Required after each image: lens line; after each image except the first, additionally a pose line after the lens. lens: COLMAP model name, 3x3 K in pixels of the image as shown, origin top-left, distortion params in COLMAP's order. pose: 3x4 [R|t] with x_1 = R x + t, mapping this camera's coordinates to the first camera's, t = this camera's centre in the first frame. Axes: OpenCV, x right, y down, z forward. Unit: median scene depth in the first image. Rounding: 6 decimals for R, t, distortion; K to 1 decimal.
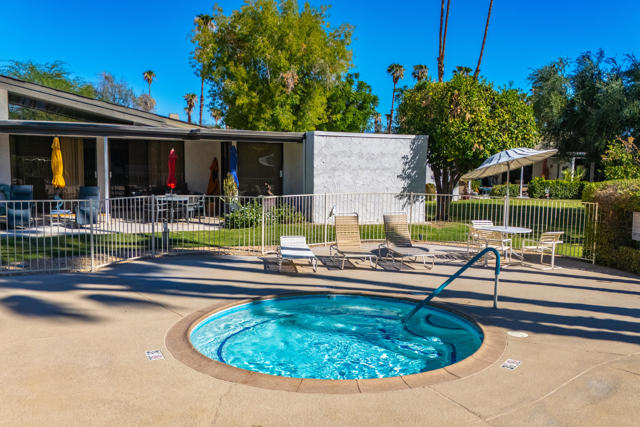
lens RADIAL K [[553.1, 0, 321.9], [0, 553.1, 214.9], [0, 0, 1]] dist [0.103873, -0.160317]
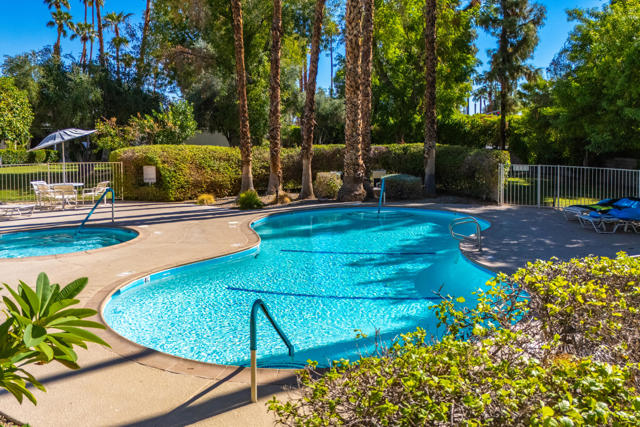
lens RADIAL K [[553.1, 0, 321.9], [0, 553.1, 214.9], [0, 0, 1]] dist [0.103873, -0.160317]
pose [[0.542066, -0.165585, 0.823860, -0.556948], [0.111948, 0.985885, 0.124493, -0.006814], [-0.832846, 0.024746, 0.552952, -0.381732]]
